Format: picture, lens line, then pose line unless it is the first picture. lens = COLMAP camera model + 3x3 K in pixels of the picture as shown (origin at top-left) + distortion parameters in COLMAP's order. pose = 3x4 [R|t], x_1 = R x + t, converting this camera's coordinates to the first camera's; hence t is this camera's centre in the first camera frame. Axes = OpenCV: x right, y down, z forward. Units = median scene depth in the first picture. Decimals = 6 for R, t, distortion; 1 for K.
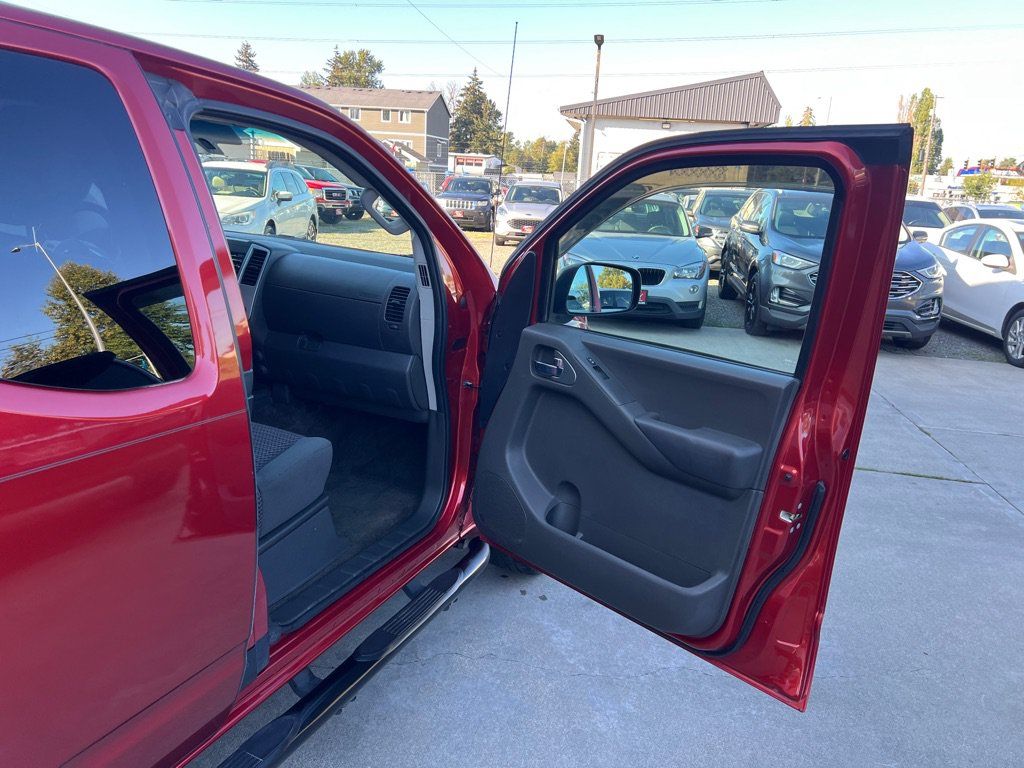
lens RADIAL K [[773.5, 0, 507.4], [0, 773.5, 373.2], [0, 0, 1]] dist [0.069970, -0.085446]
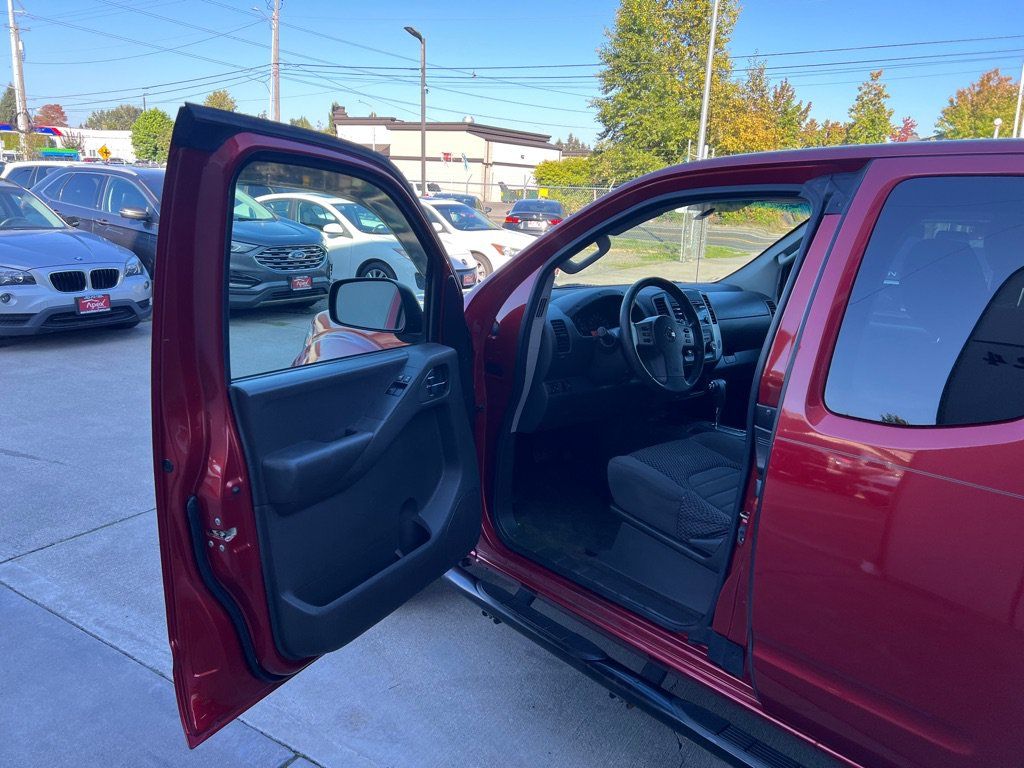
lens RADIAL K [[765.6, 0, 516.4], [0, 765.6, 386.1], [0, 0, 1]] dist [0.061650, -0.074375]
pose [[0.402291, -0.267477, 0.875567, -0.131987], [0.200598, 0.958882, 0.200762, -0.027850], [-0.893265, 0.094873, 0.439405, 0.064862]]
